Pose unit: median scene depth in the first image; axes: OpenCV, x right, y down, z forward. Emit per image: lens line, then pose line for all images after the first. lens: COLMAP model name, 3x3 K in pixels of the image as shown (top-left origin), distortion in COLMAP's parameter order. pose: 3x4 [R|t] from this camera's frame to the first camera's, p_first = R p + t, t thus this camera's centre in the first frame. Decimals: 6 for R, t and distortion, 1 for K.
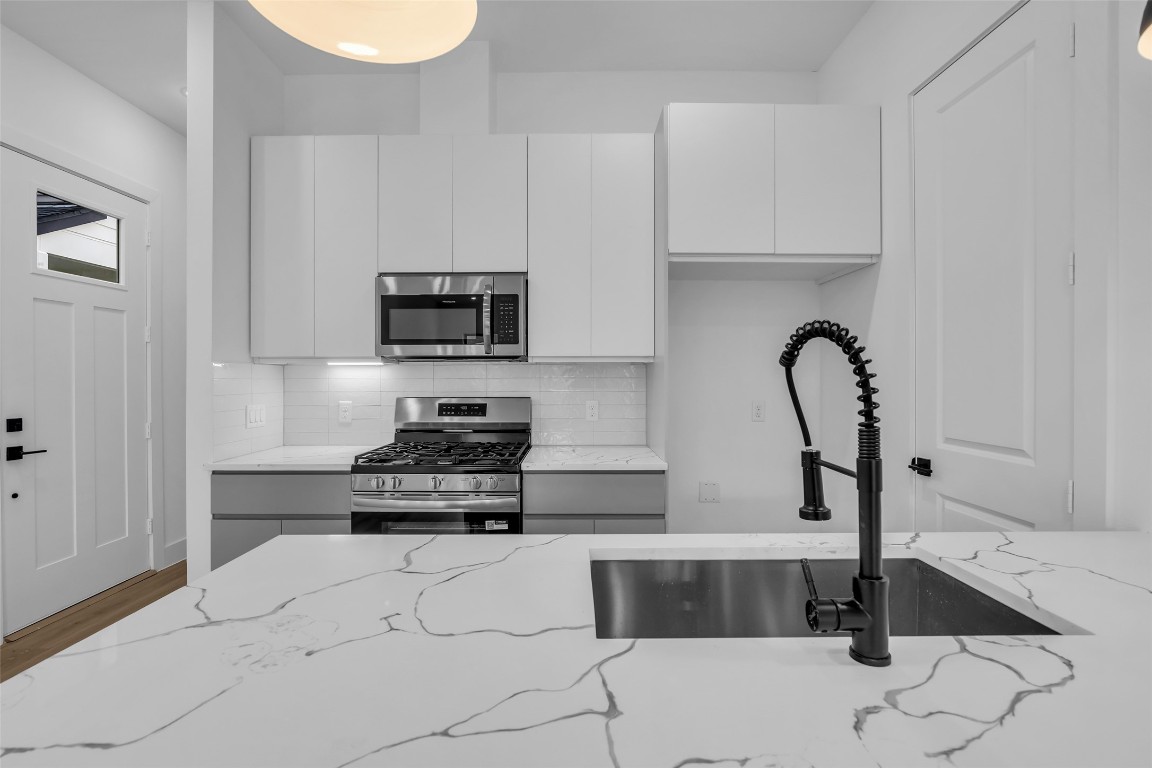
lens RADIAL K [[532.3, 0, 575.1], [0, 532.3, 376.8], [0, 0, 1]] dist [-0.016523, 0.004514]
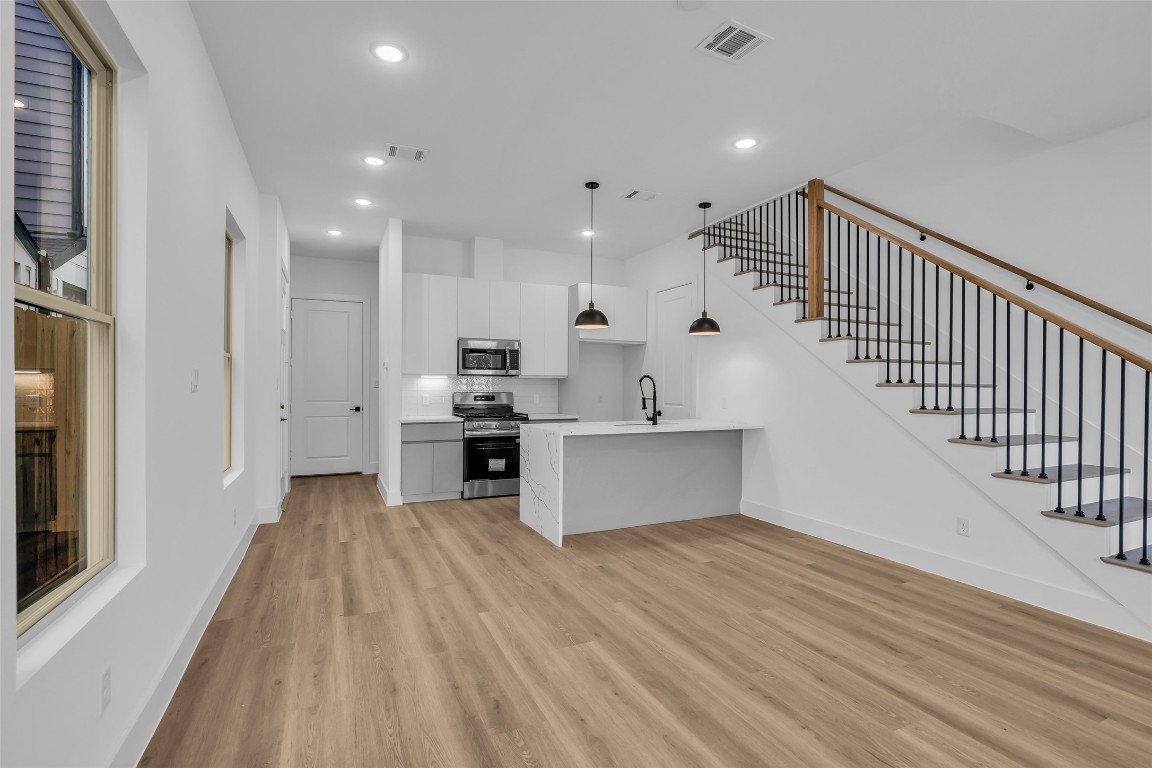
lens RADIAL K [[532.3, 0, 572.4], [0, 532.3, 384.2], [0, 0, 1]] dist [-0.016523, 0.004514]
pose [[0.909334, 0.008033, 0.415989, -0.891252], [-0.007514, 0.999968, -0.002884, 0.007883], [-0.415999, -0.000503, 0.909365, -1.309974]]
